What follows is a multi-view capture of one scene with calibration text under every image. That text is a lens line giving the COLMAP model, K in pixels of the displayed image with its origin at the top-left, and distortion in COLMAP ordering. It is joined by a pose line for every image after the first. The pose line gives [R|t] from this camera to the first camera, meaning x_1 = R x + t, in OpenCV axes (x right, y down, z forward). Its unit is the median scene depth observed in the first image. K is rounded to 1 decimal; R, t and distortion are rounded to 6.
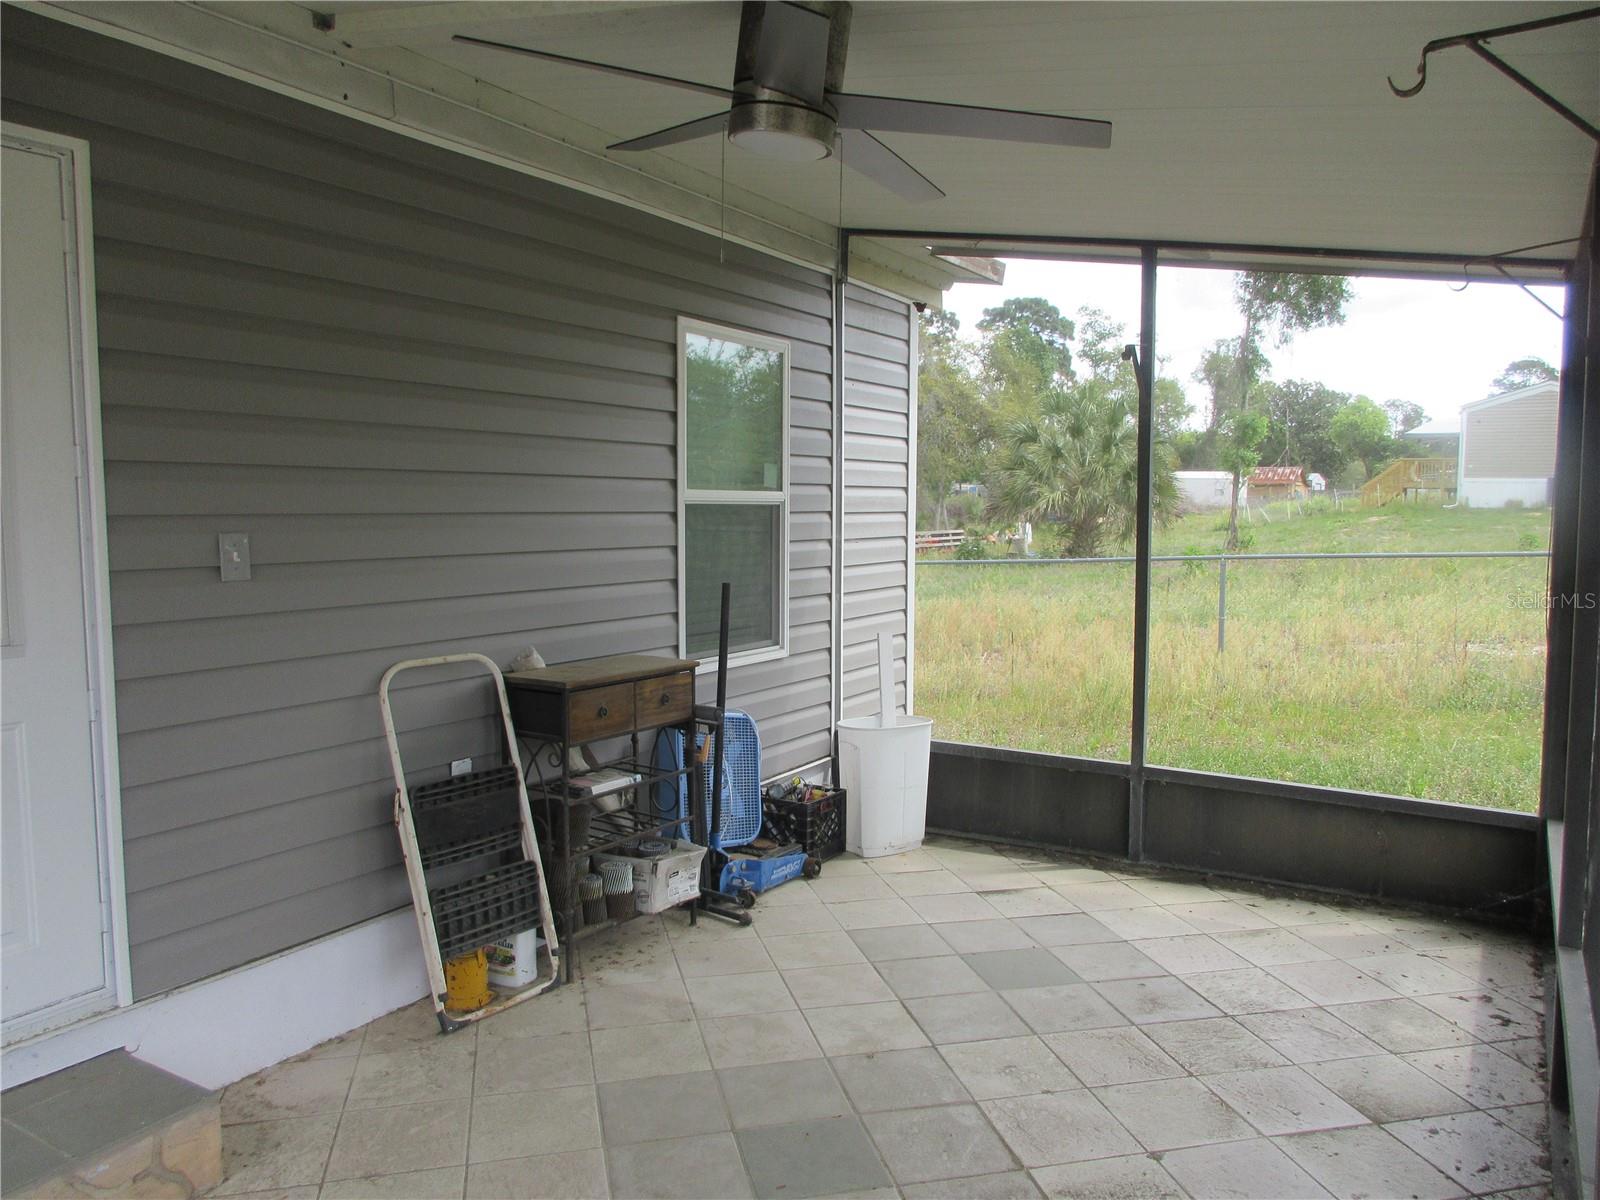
lens RADIAL K [[1176.1, 0, 795.0], [0, 1176.1, 598.9], [0, 0, 1]] dist [-0.007075, 0.005017]
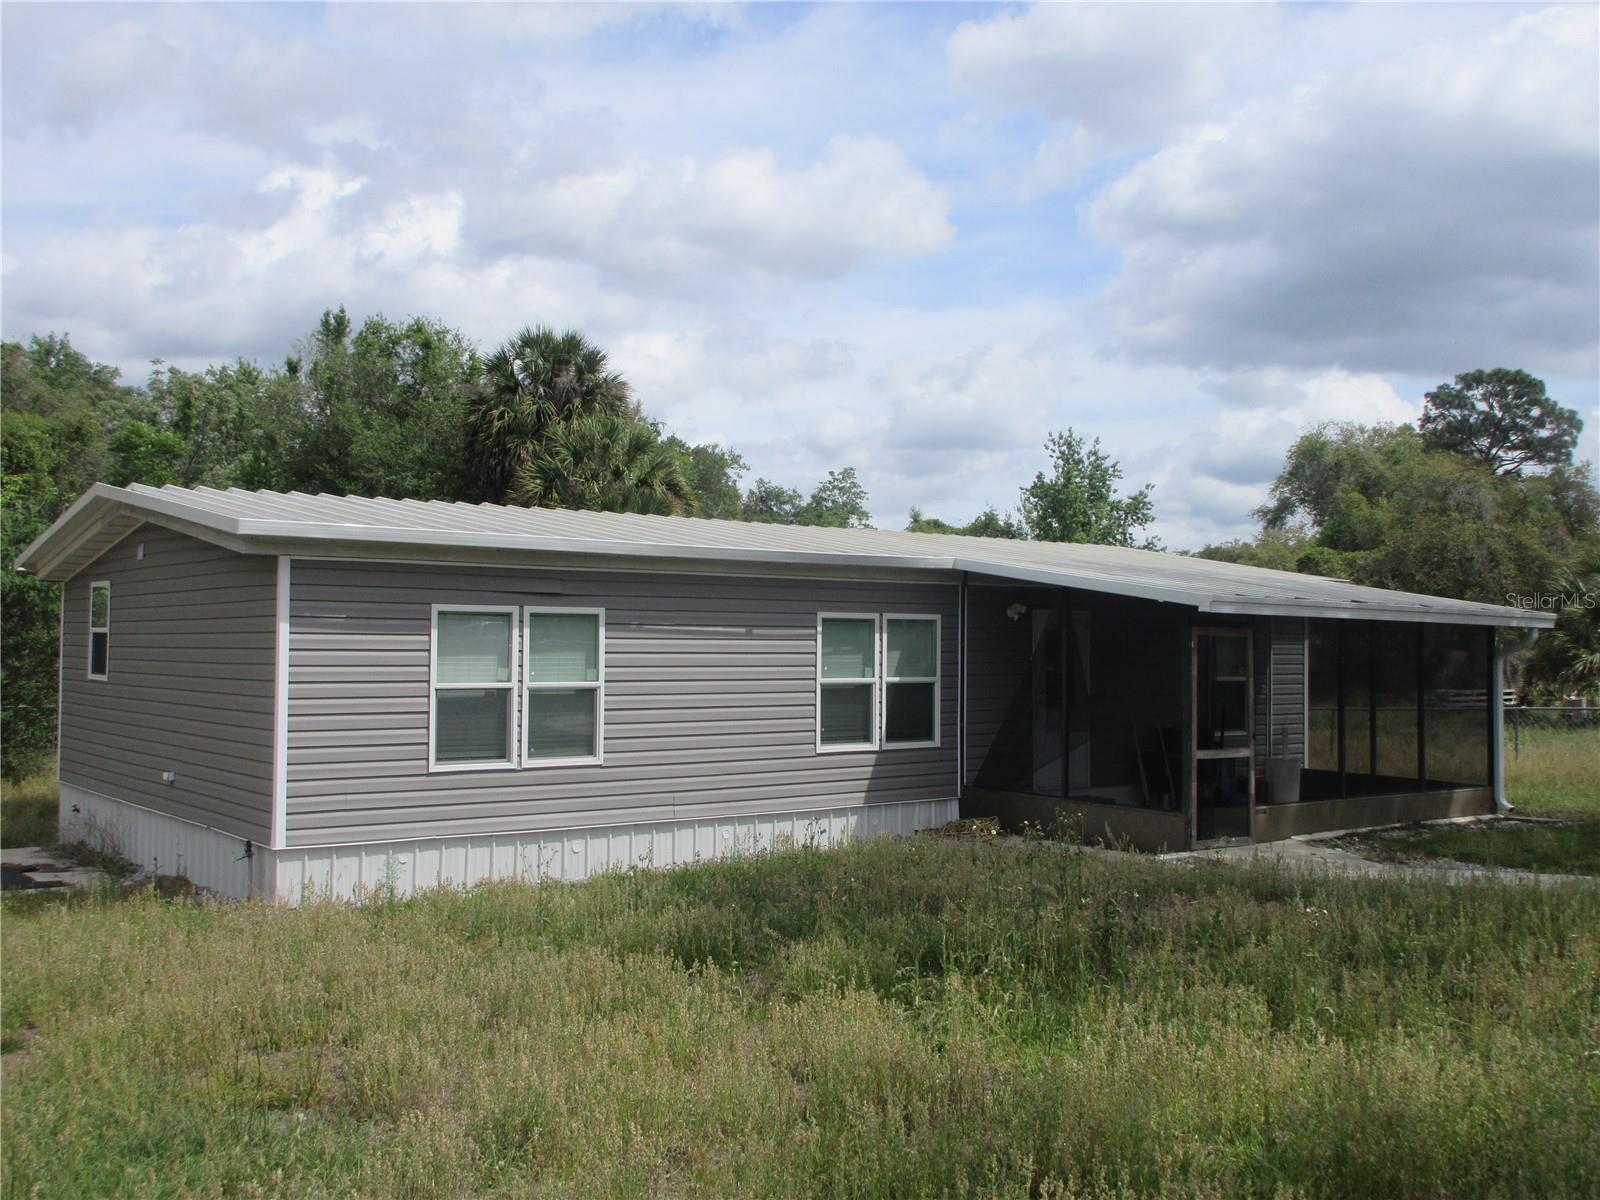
lens RADIAL K [[1536.8, 0, 799.5], [0, 1536.8, 599.6], [0, 0, 1]] dist [0.002834, 0.002746]
pose [[0.936759, -0.003383, -0.349959, 0.289780], [-0.035654, 0.993828, -0.105047, 0.158973], [0.348154, 0.110881, 0.930857, -2.964266]]
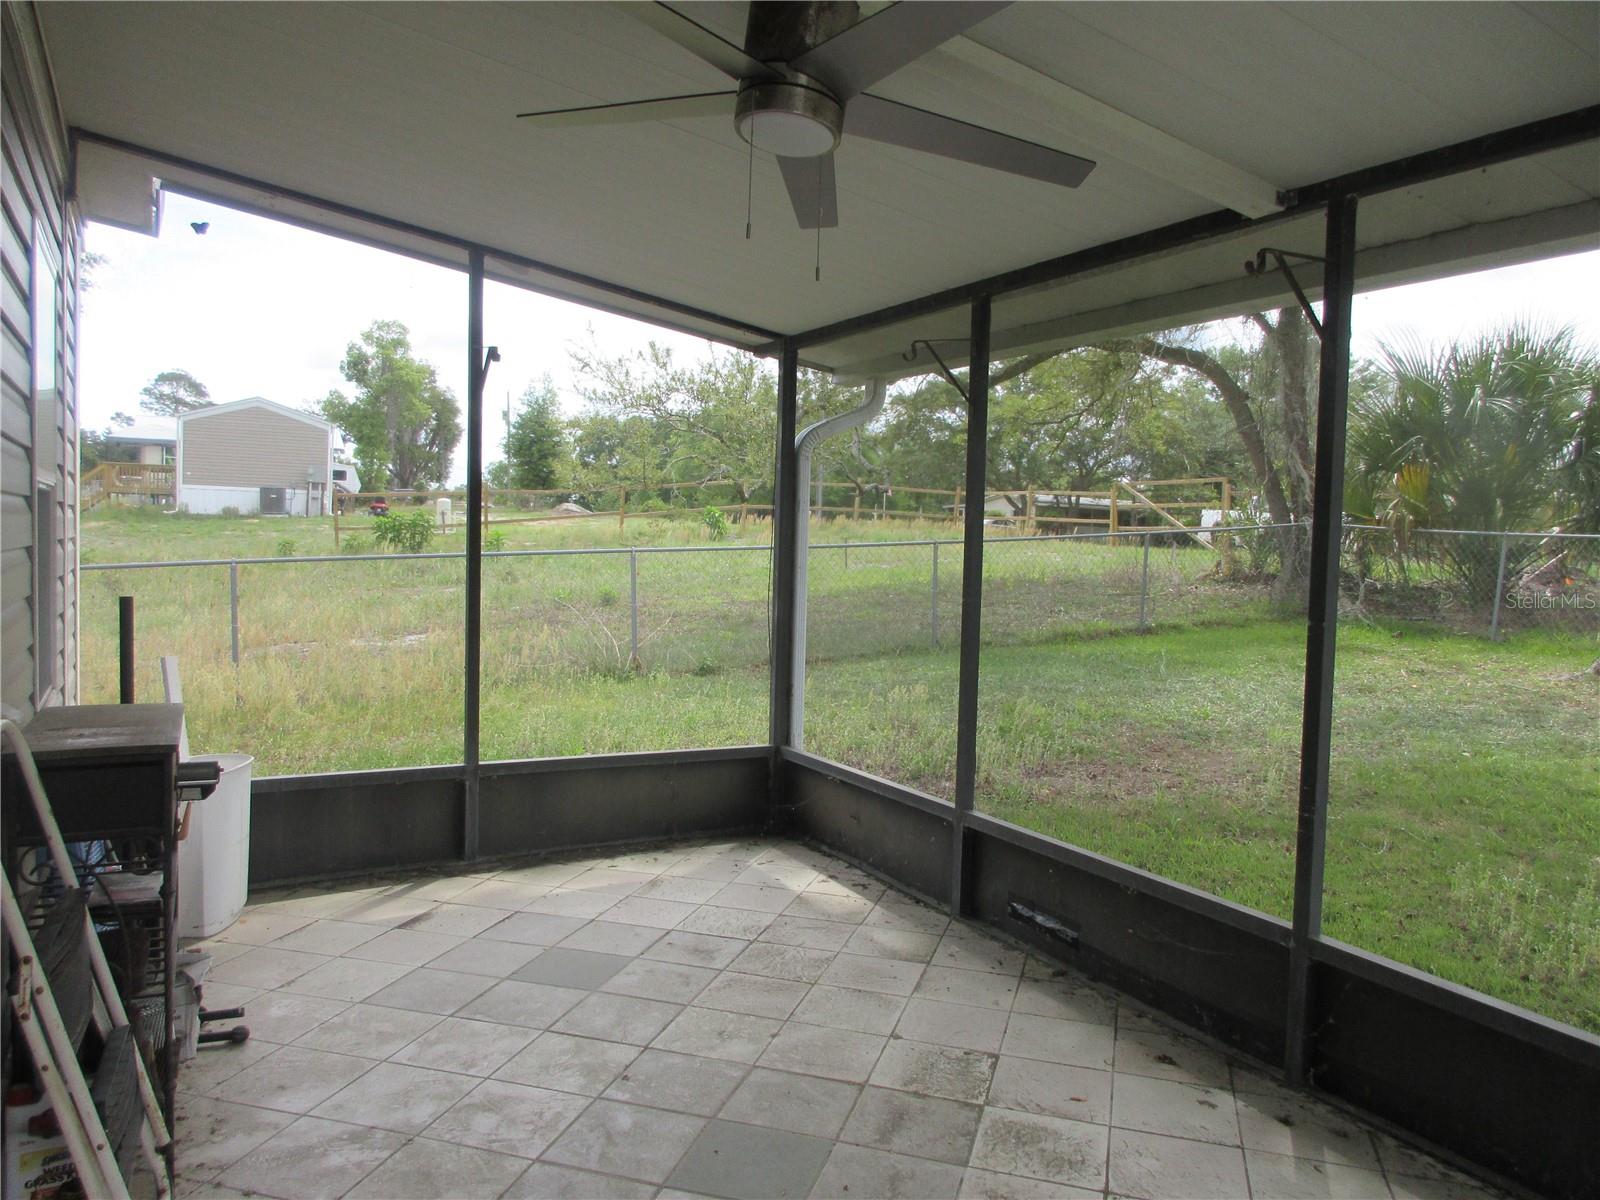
lens RADIAL K [[1176.1, 0, 795.0], [0, 1176.1, 598.9], [0, 0, 1]] dist [-0.007075, 0.005017]
pose [[0.498303, -0.041333, 0.866017, -0.455958], [0.045442, 0.998735, 0.021520, -0.010550], [-0.865811, 0.028631, 0.499551, 0.260758]]
